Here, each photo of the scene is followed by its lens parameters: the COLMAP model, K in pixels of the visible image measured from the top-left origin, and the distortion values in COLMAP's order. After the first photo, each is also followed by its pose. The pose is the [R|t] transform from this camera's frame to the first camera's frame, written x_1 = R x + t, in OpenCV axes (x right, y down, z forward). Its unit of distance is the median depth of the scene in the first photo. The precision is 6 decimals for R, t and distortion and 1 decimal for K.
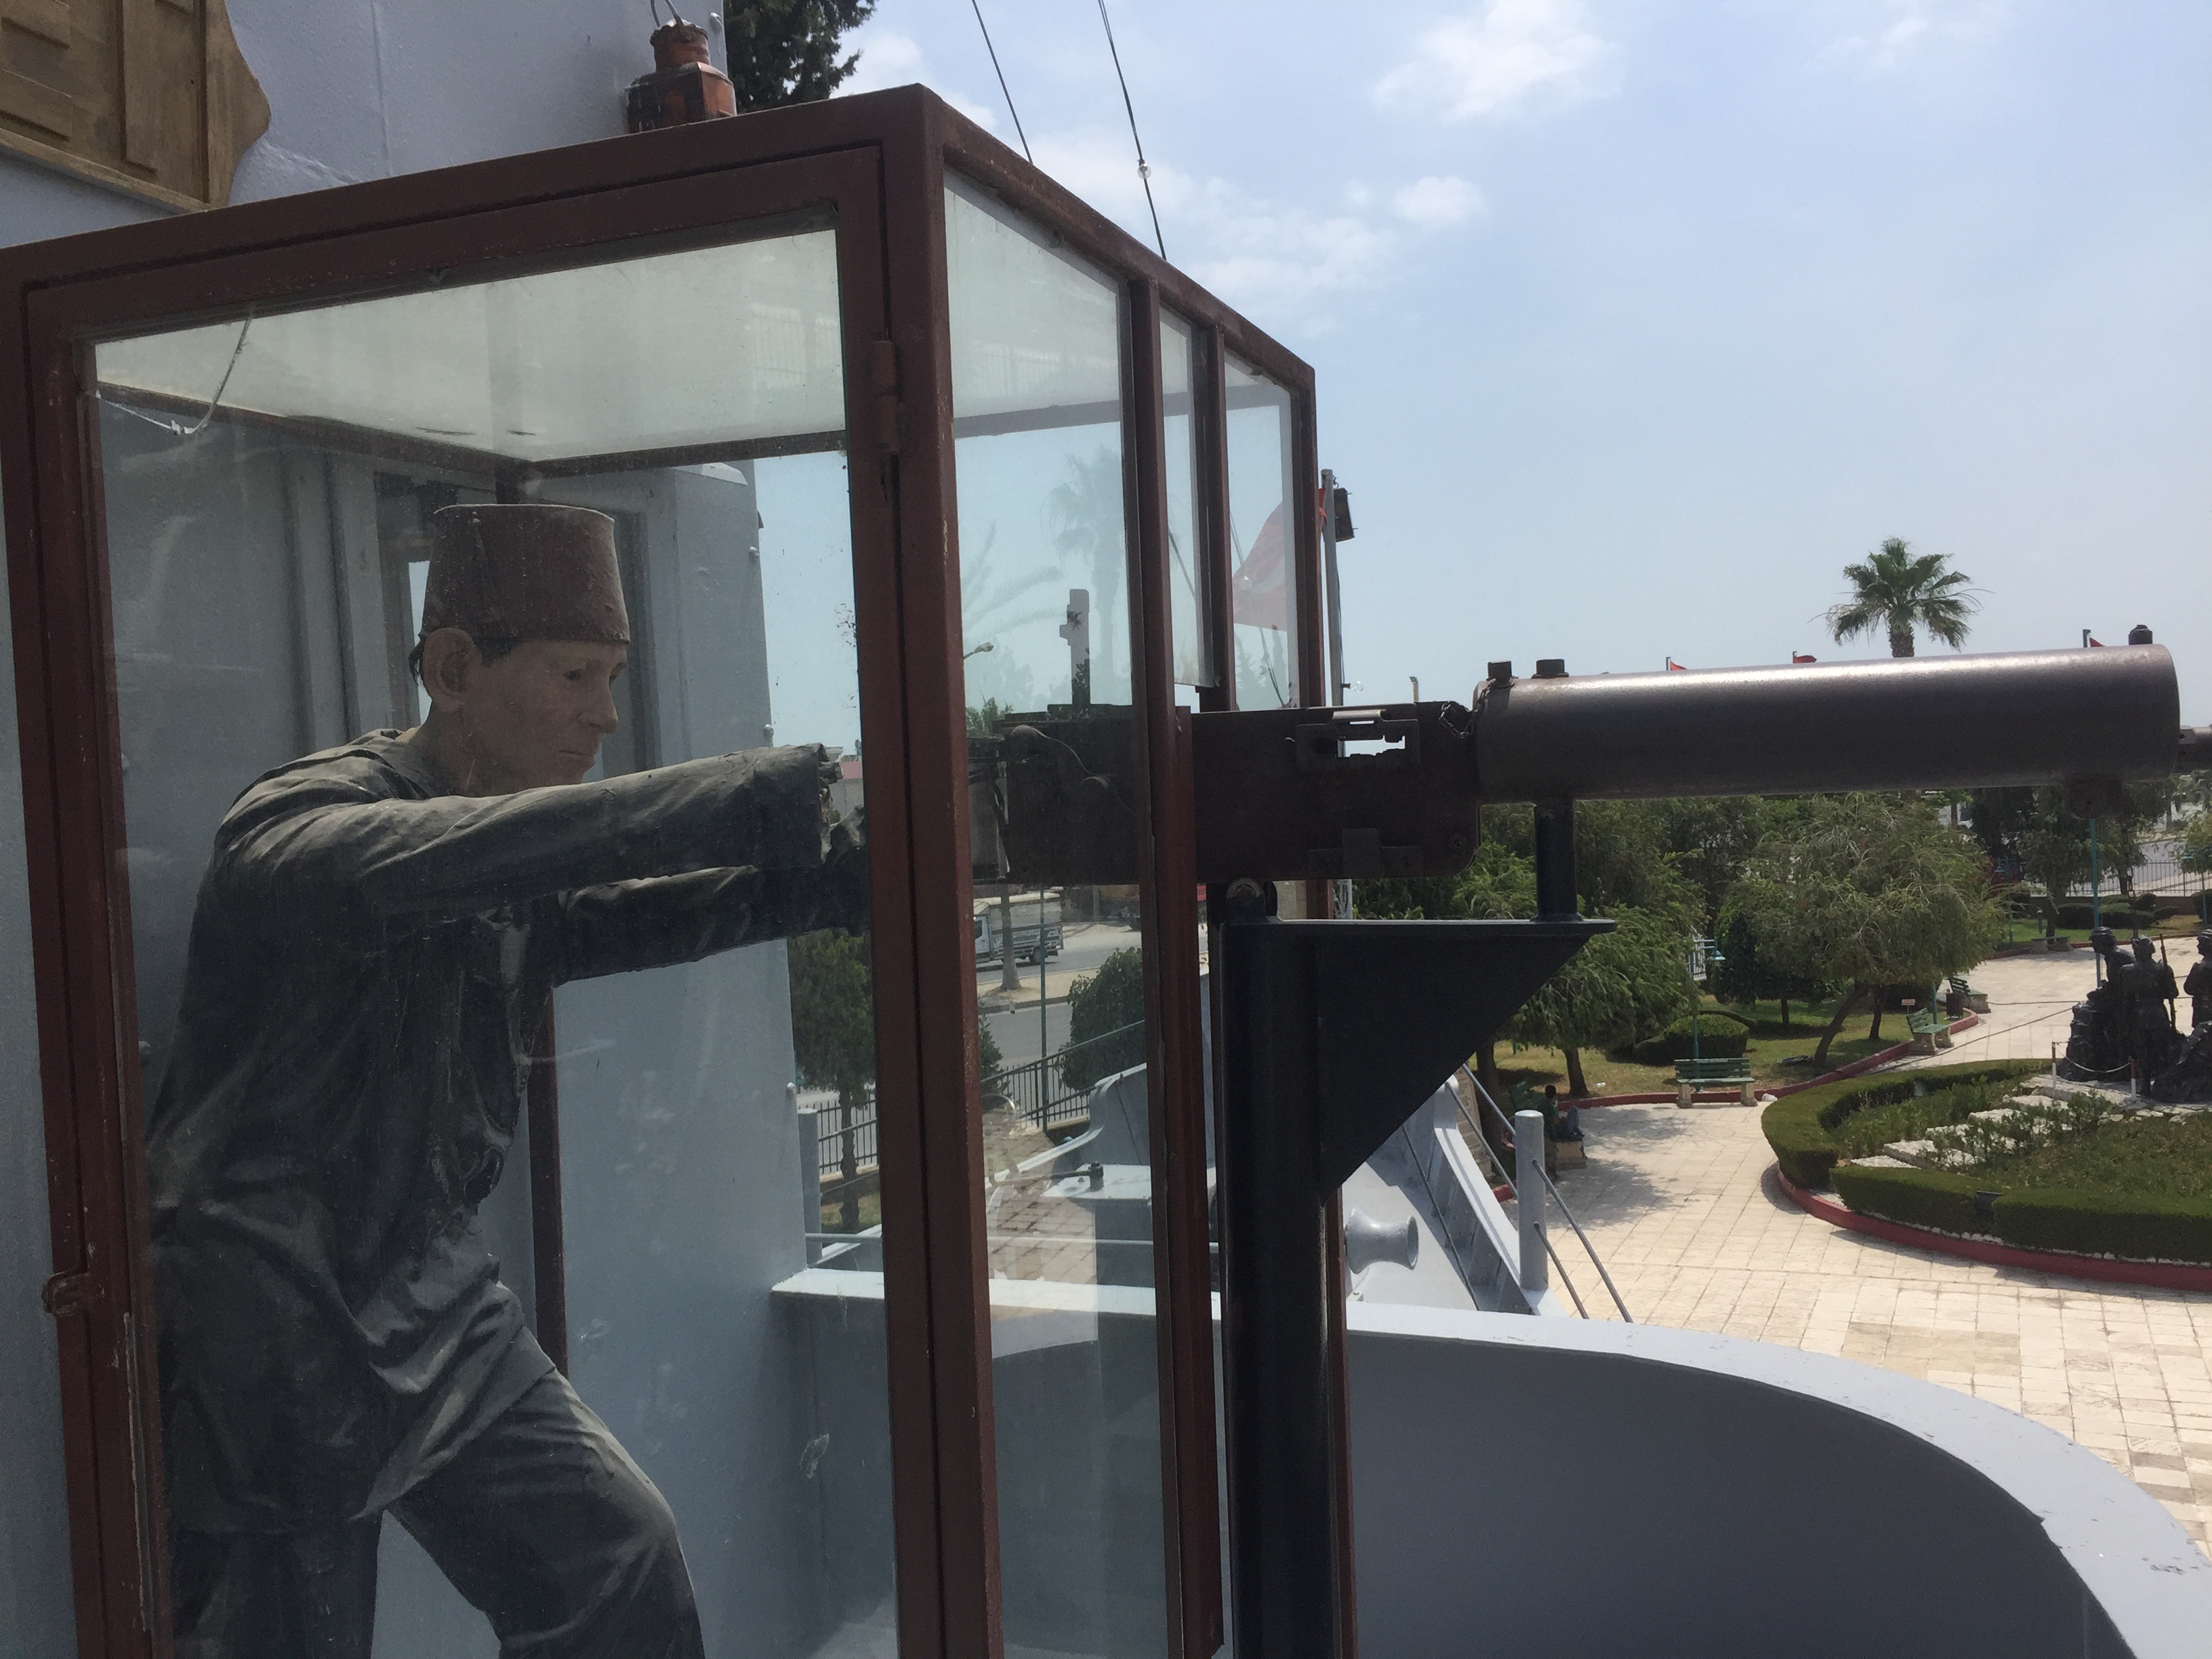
lens RADIAL K [[1902.1, 0, 1106.3], [0, 1902.1, 824.0], [0, 0, 1]] dist [0.041477, 0.010317]
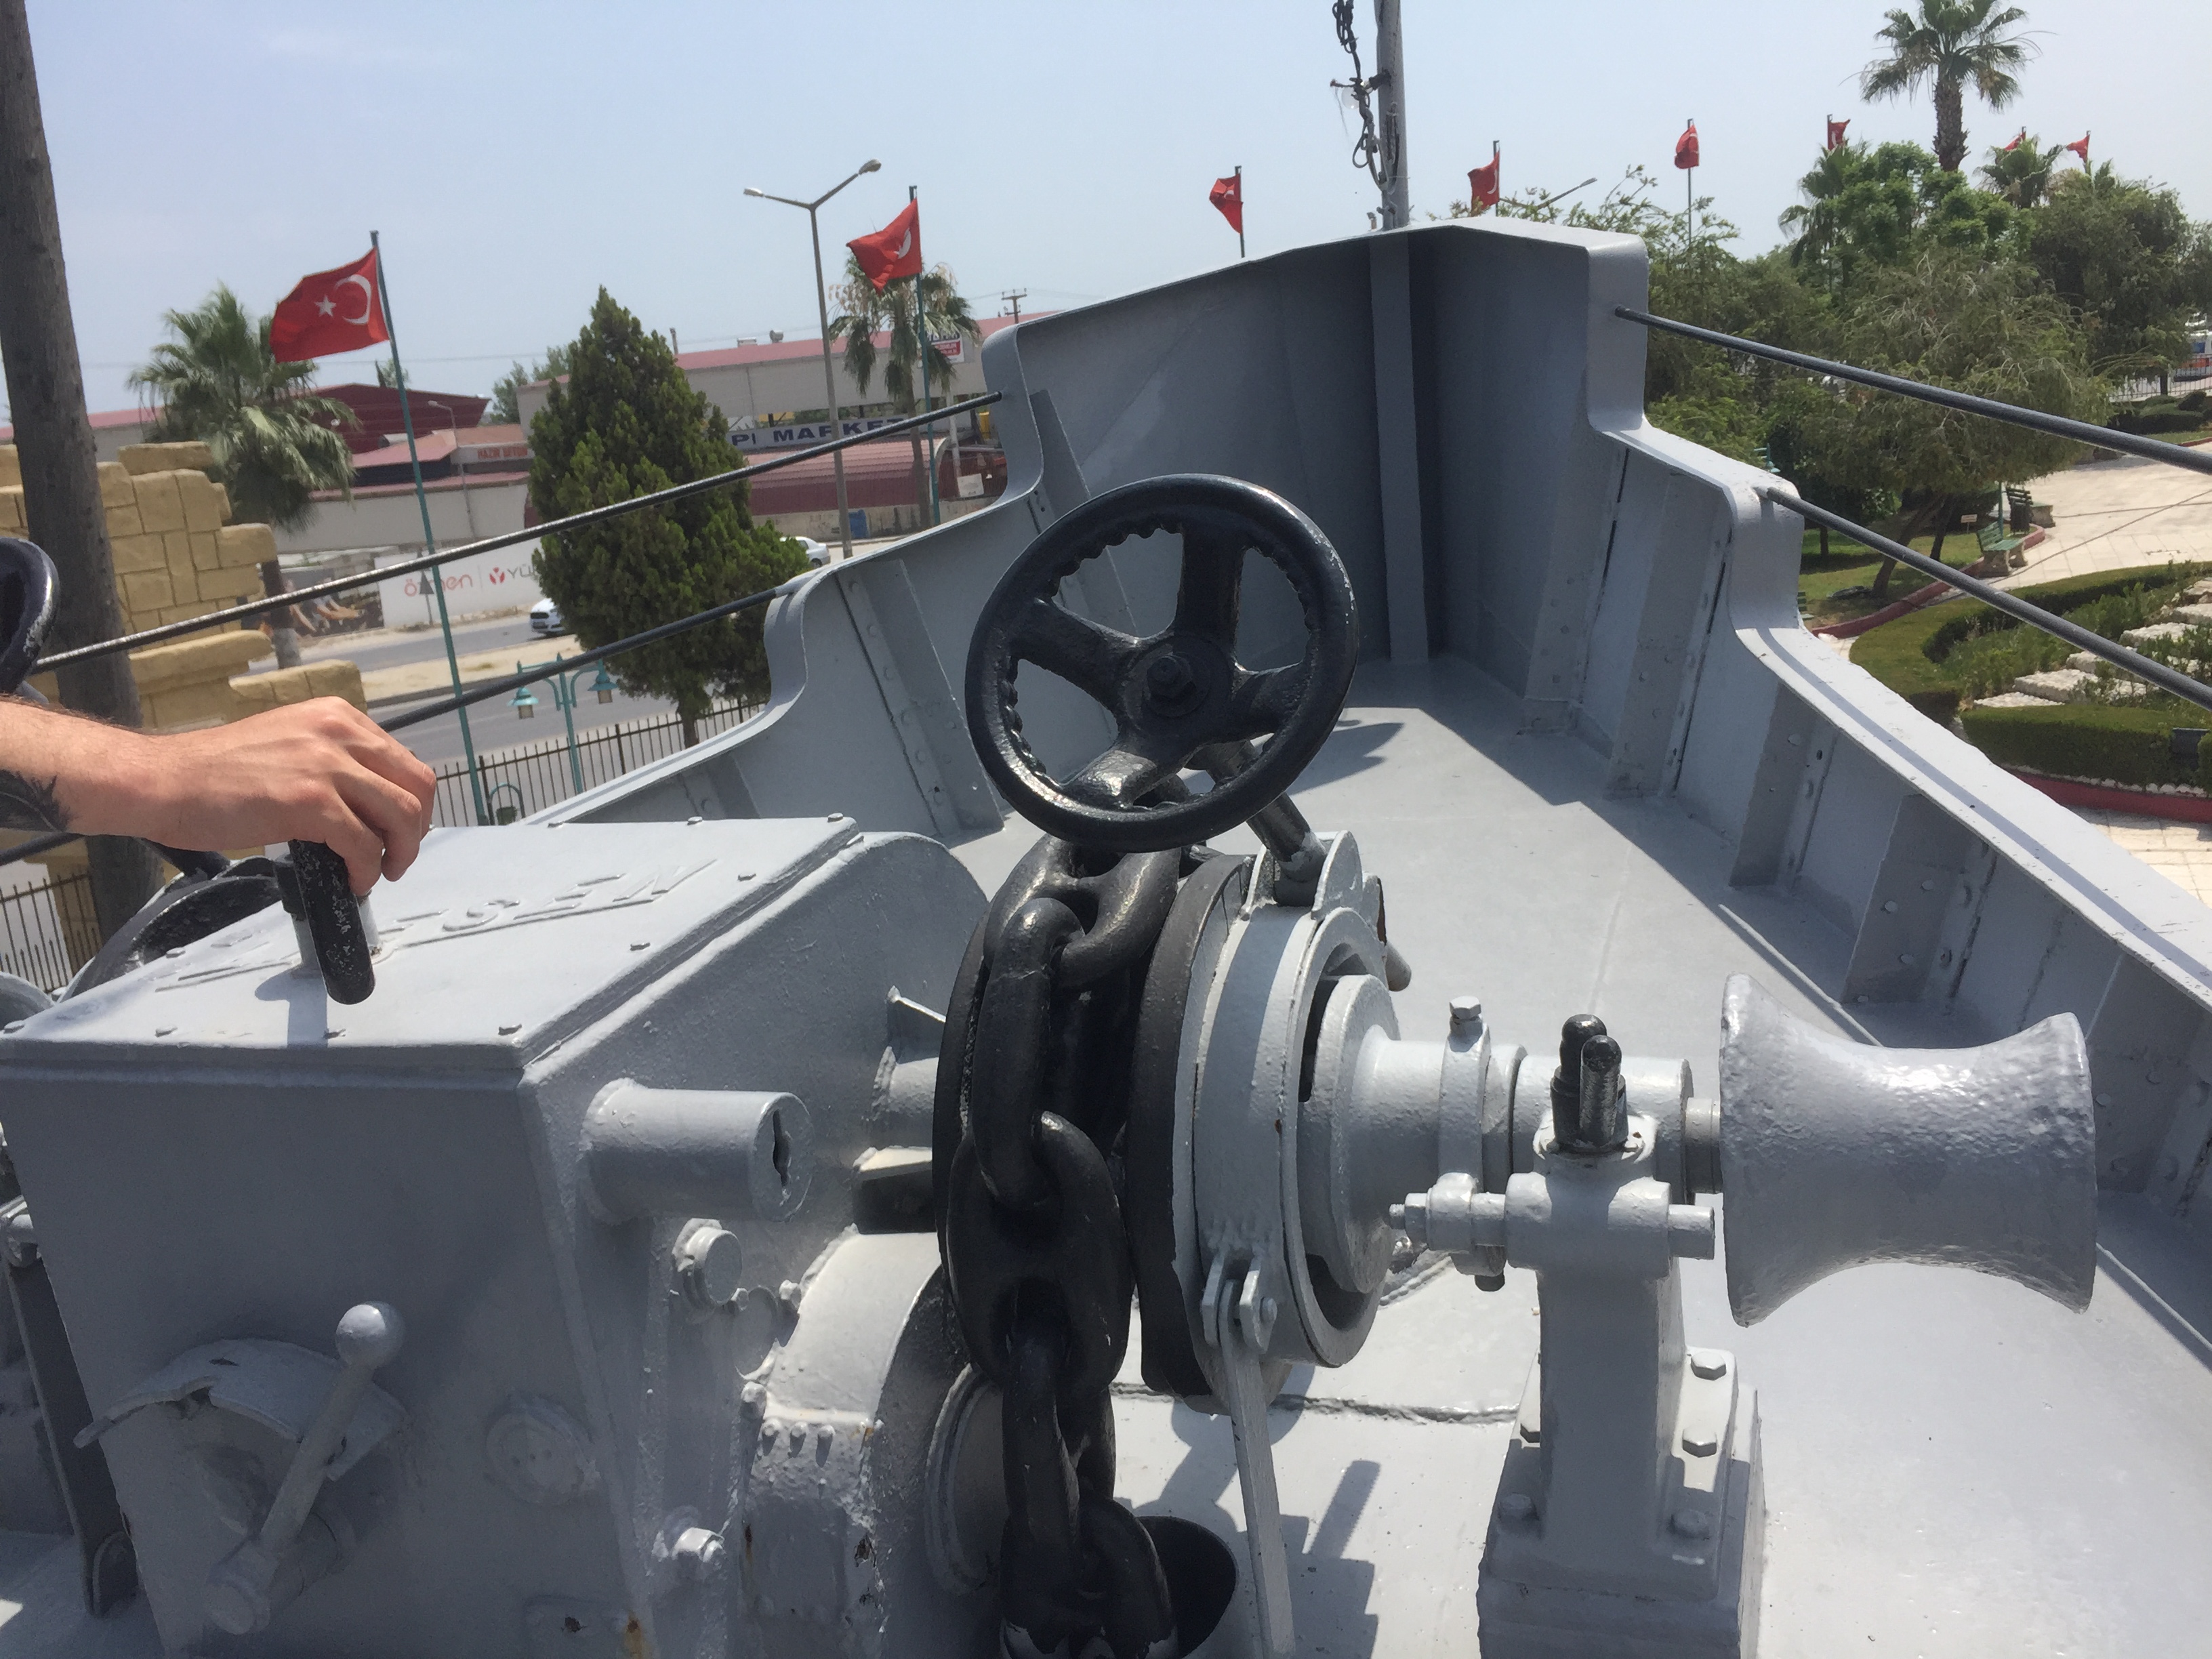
lens RADIAL K [[1902.1, 0, 1104.3], [0, 1902.1, 830.8], [0, 0, 1]] dist [0.041477, 0.010317]
pose [[0.998113, -0.059663, 0.014505, 0.016664], [0.055237, 0.975665, 0.212193, 0.031112], [-0.026812, -0.210991, 0.977120, 0.176280]]
